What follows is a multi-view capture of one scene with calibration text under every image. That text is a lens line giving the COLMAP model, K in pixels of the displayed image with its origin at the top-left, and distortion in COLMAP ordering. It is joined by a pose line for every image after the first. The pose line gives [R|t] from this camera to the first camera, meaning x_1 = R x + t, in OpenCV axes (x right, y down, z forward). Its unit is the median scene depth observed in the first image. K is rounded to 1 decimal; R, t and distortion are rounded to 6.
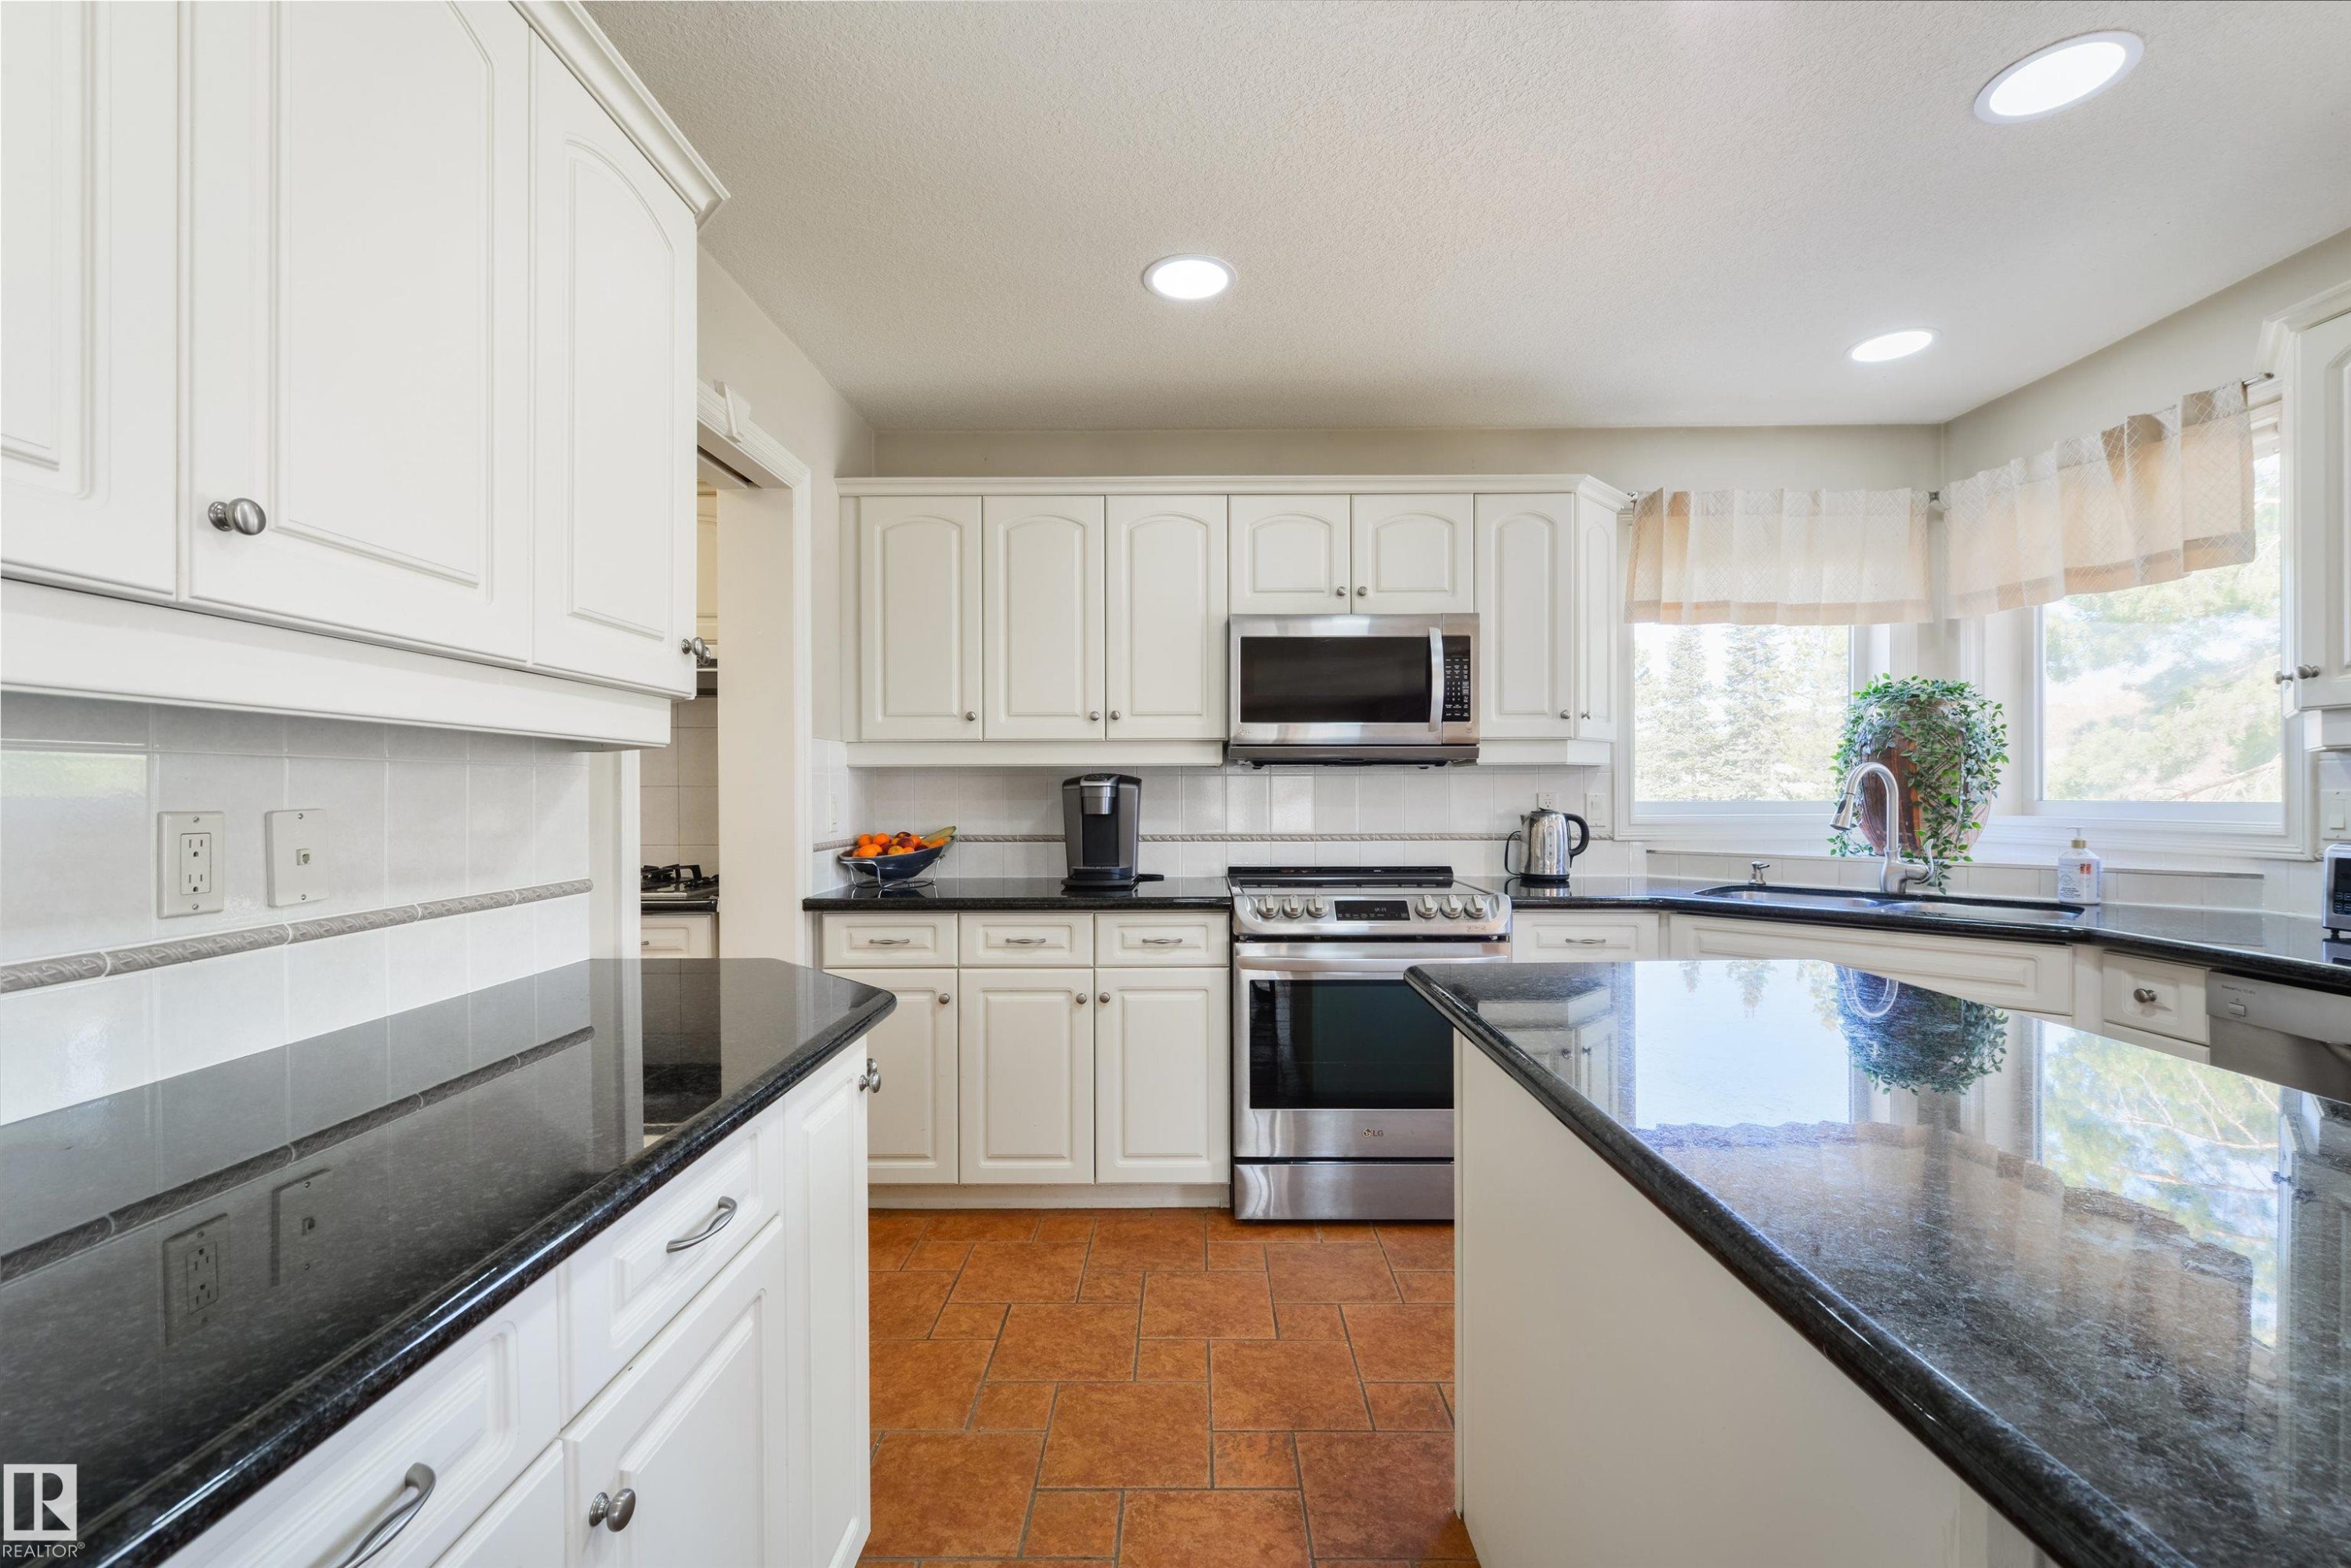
lens RADIAL K [[931.8, 0, 1179.8], [0, 931.8, 779.5], [0, 0, 1]] dist [-0.000785, -0.000352]
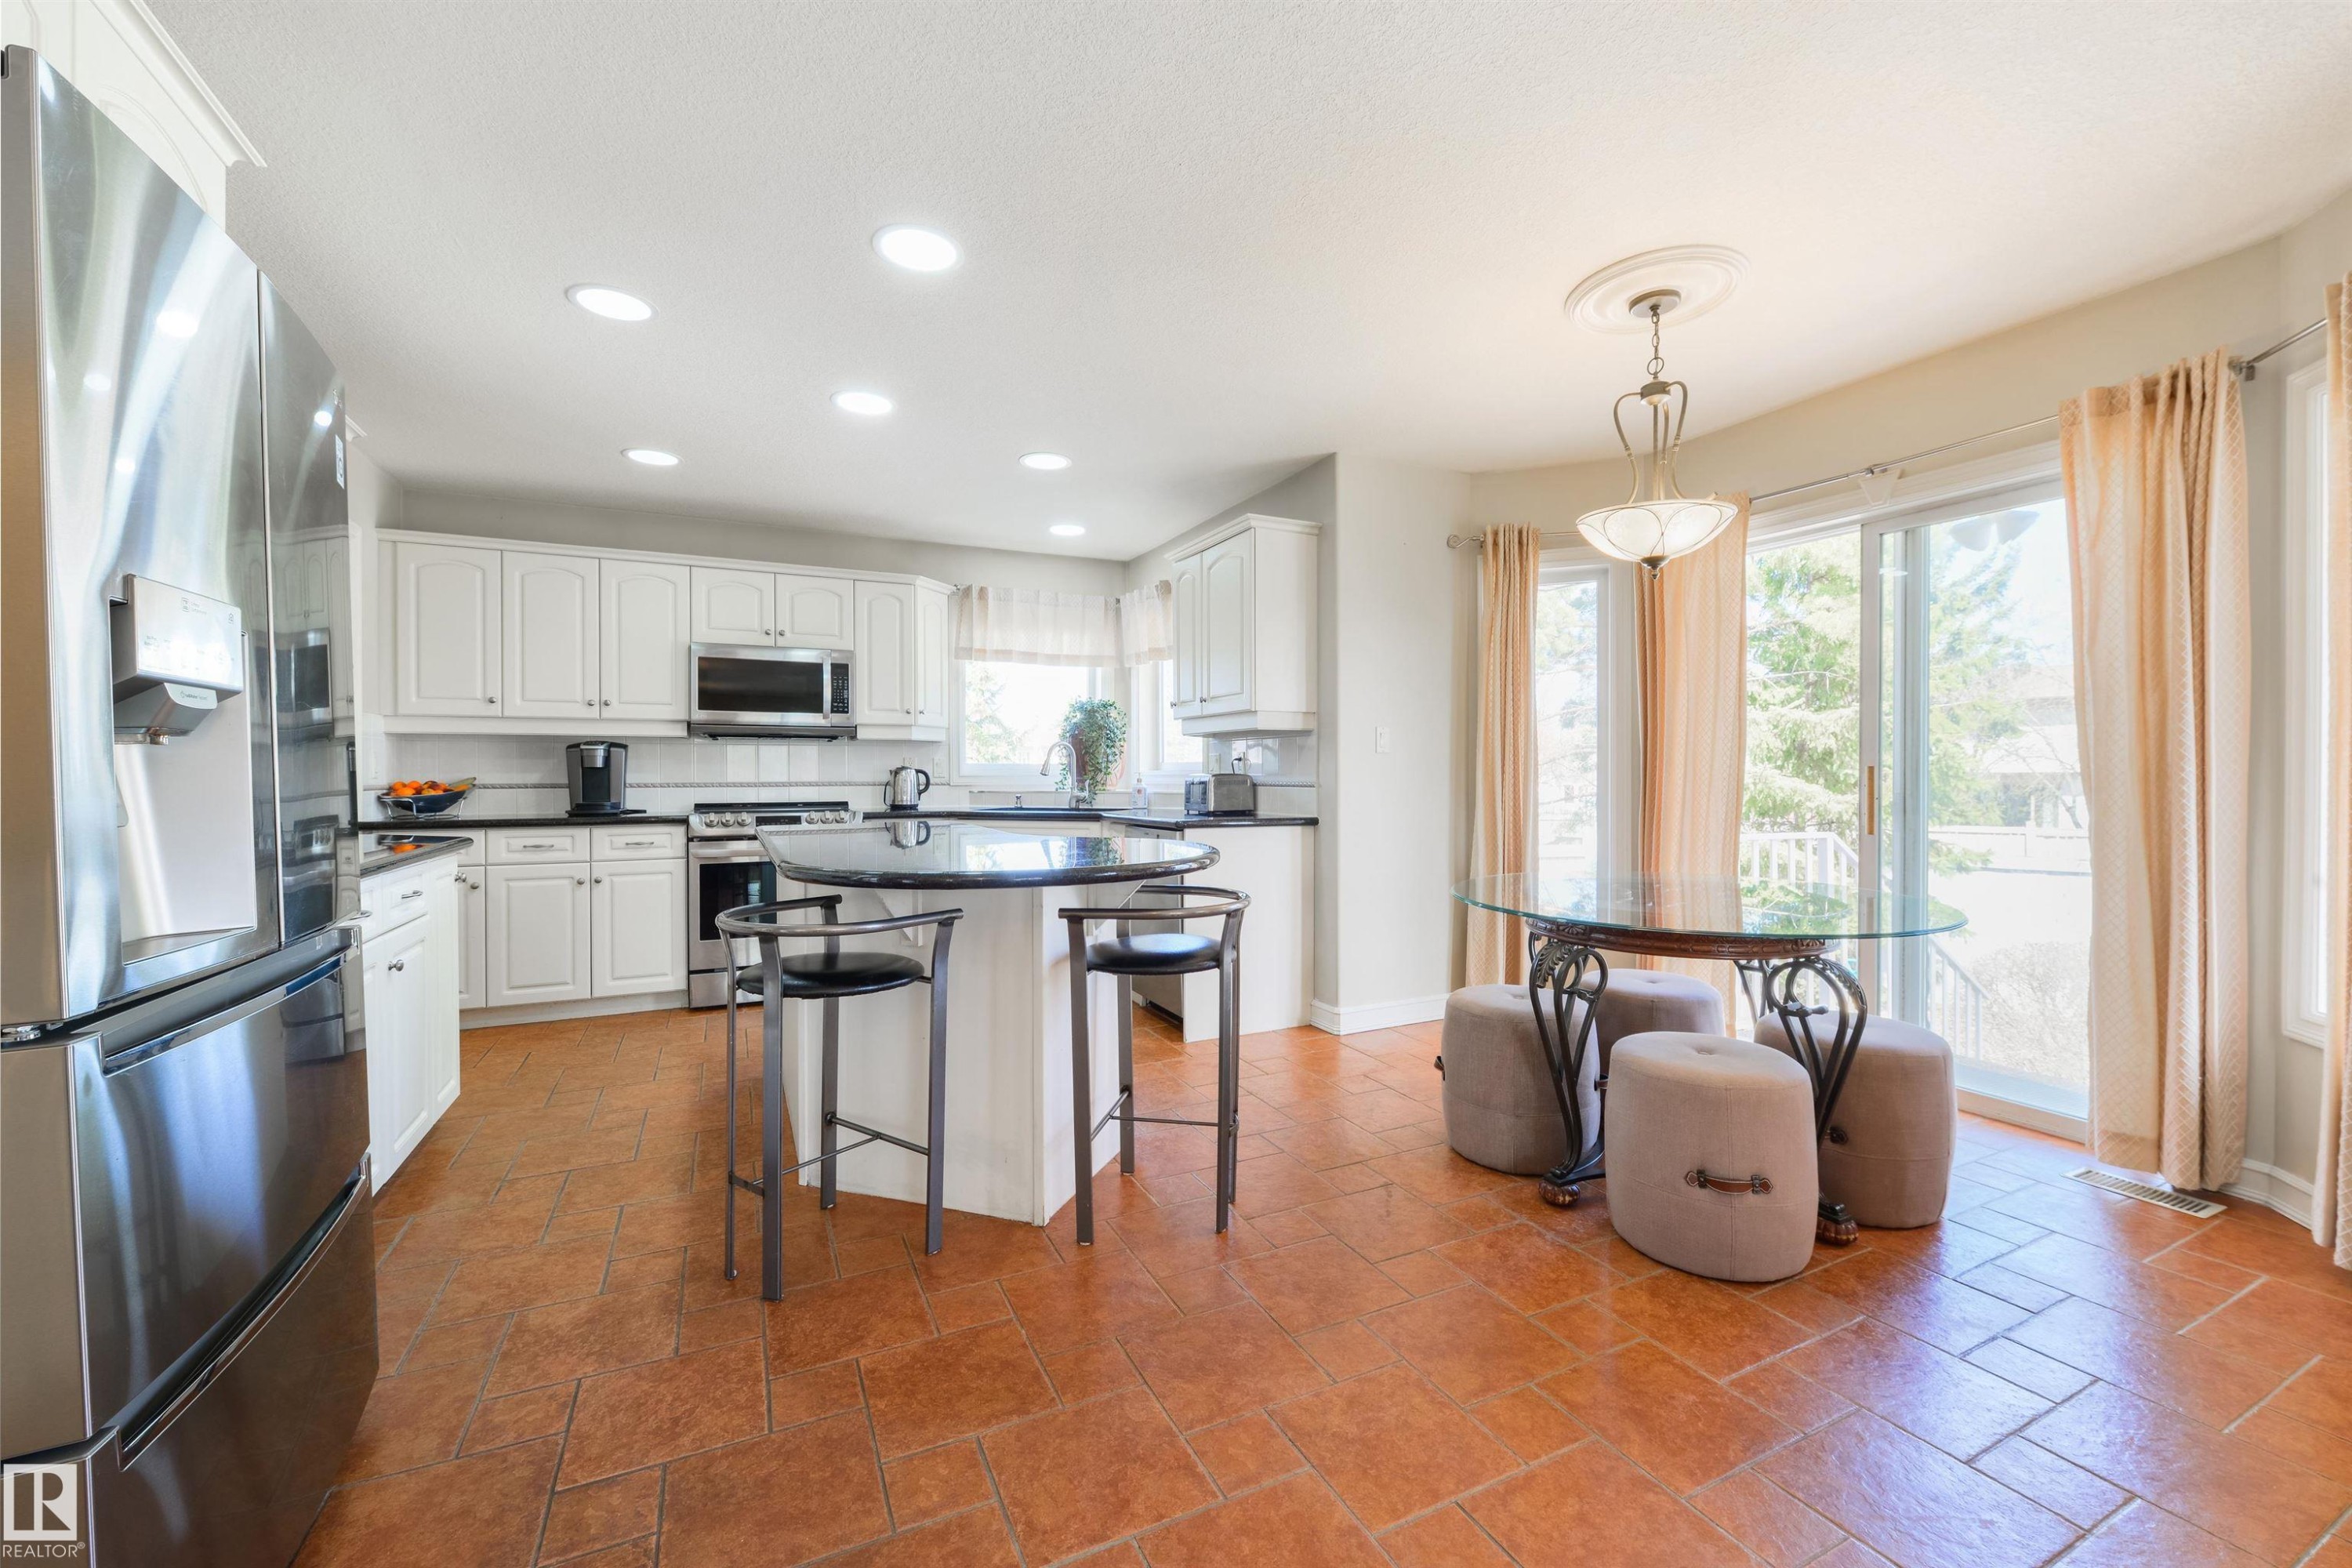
lens RADIAL K [[932.2, 0, 1180.3], [0, 932.2, 779.5], [0, 0, 1]] dist [-0.000785, -0.000352]
pose [[0.895523, -0.001081, 0.445015, 0.093026], [-0.004314, 0.999929, 0.011111, 0.036365], [-0.444995, -0.011870, 0.895454, -0.794692]]
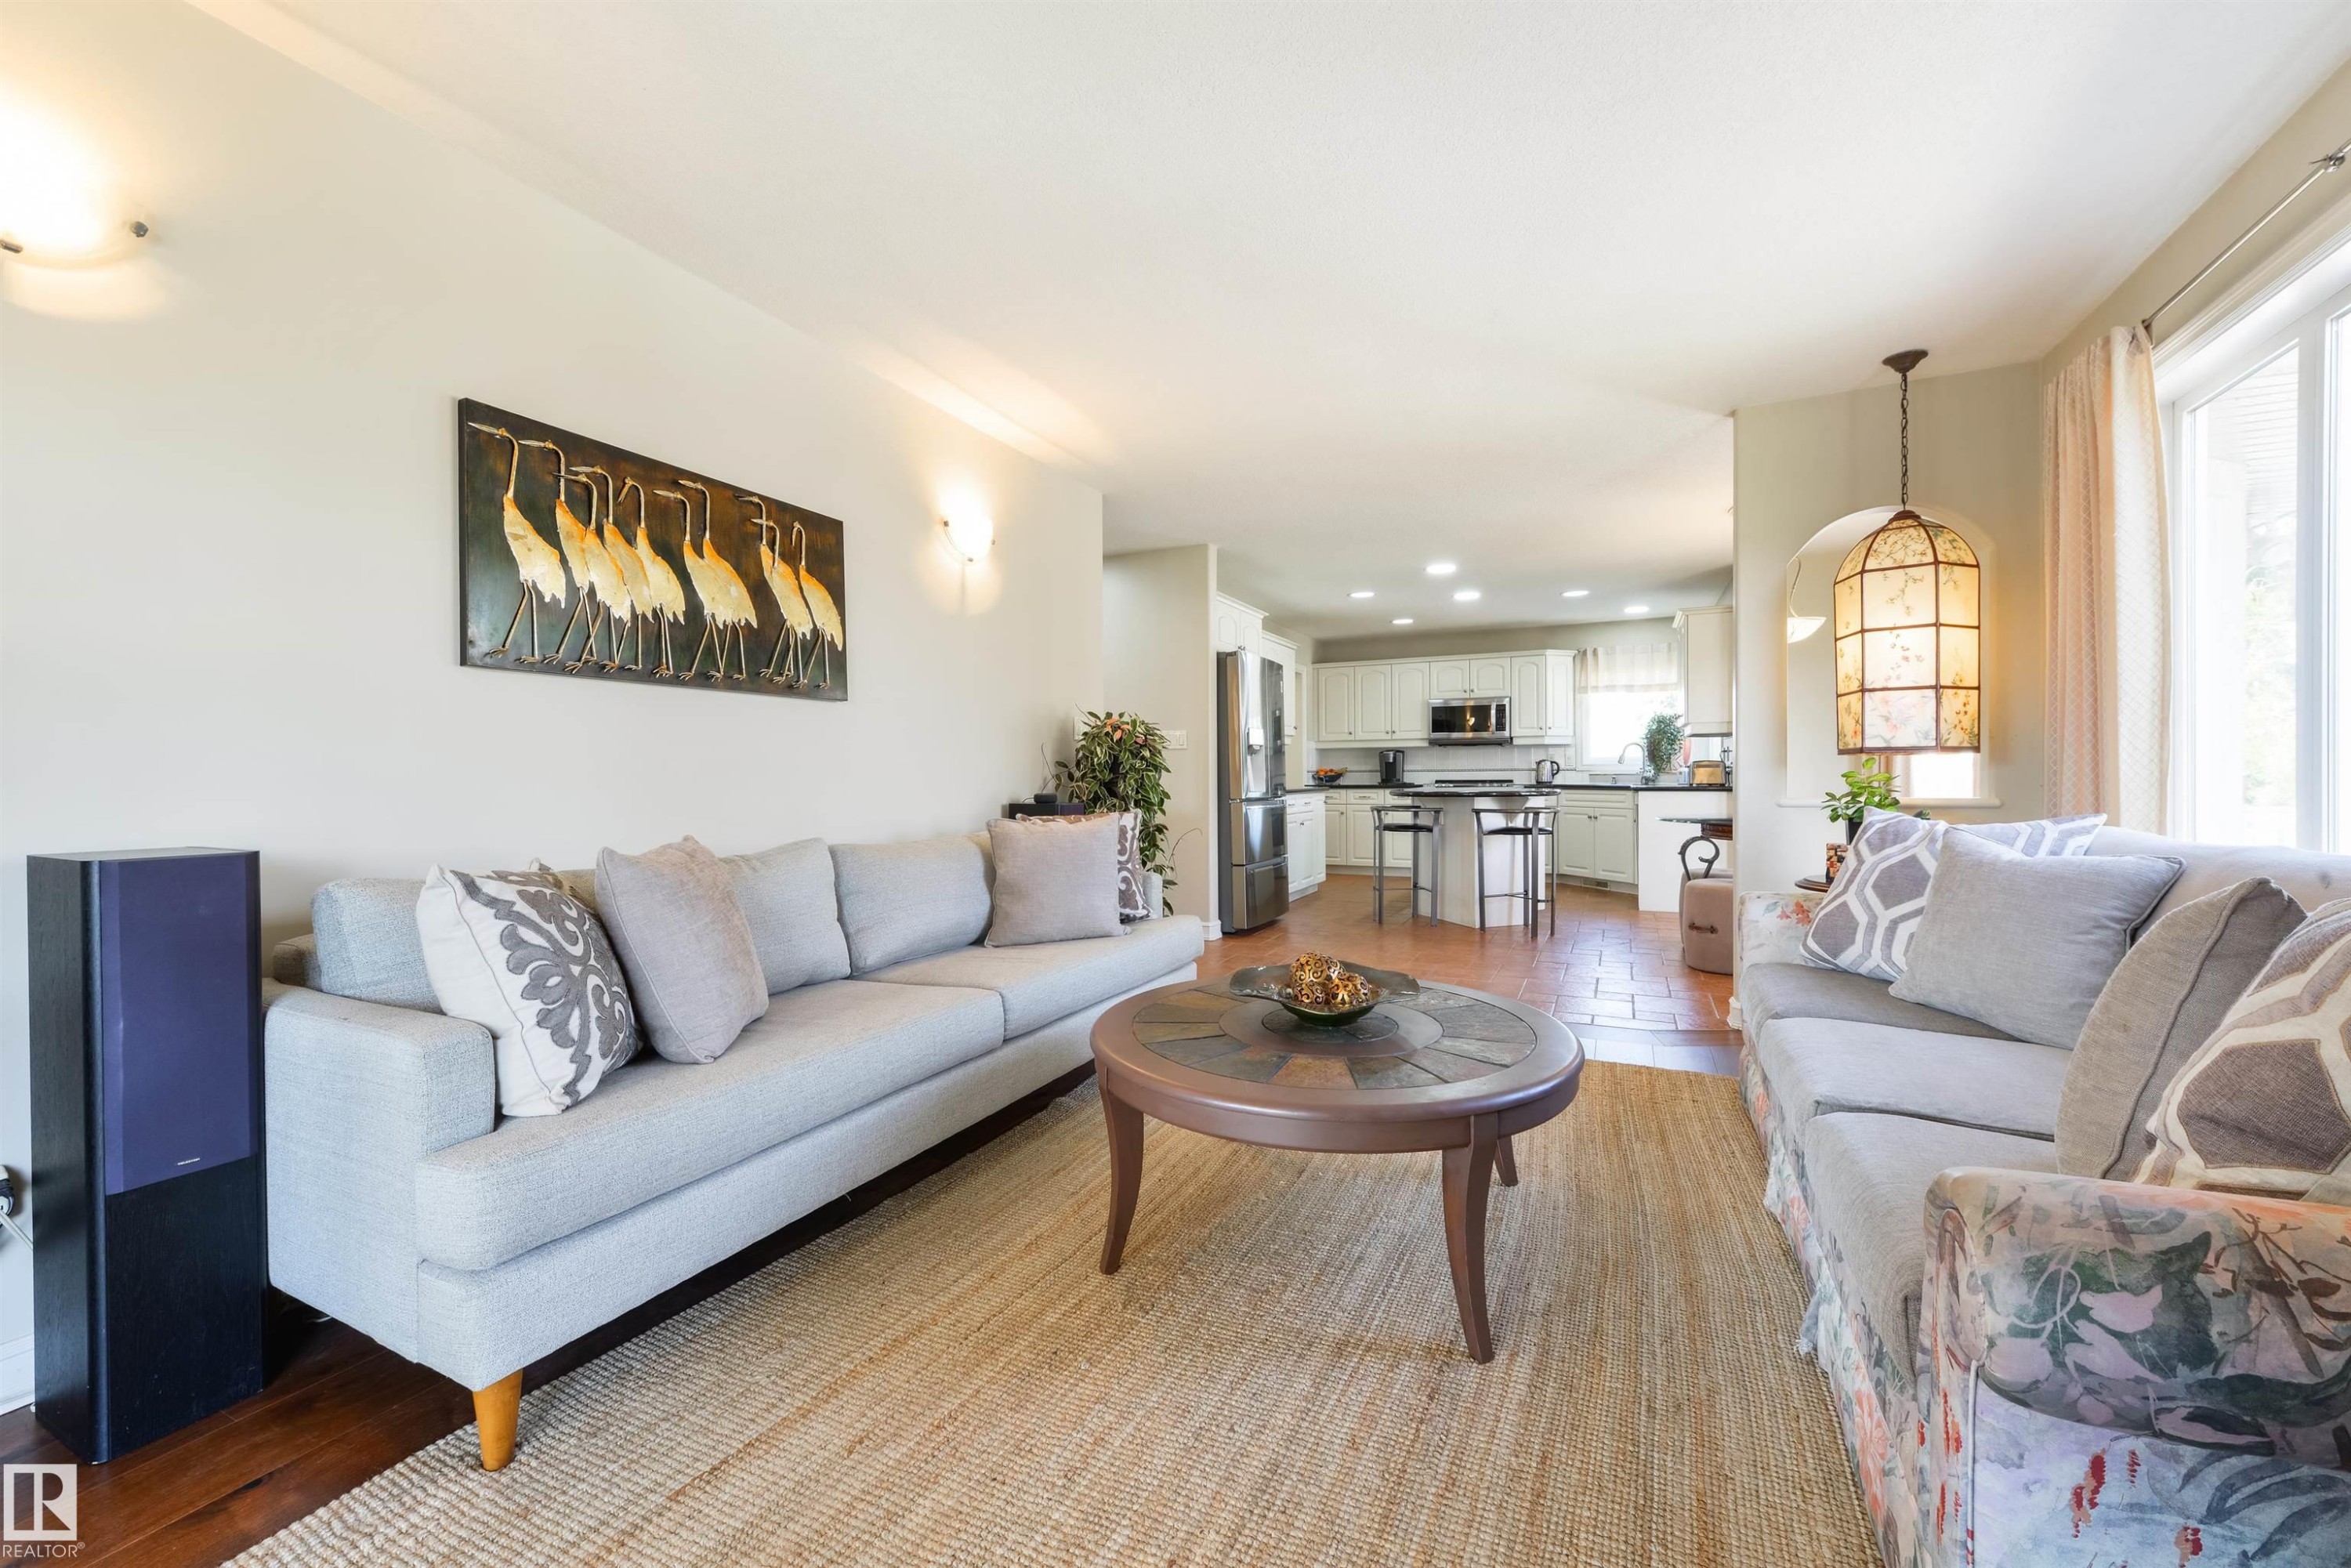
lens RADIAL K [[915.7, 0, 1192.0], [0, 915.7, 777.0], [0, 0, 1]] dist [-0.000251, 0.000036]
pose [[0.906404, -0.002078, -0.422407, 0.643373], [0.006539, 0.999937, 0.009113, 0.055937], [0.422361, -0.011022, 0.906361, -2.210044]]
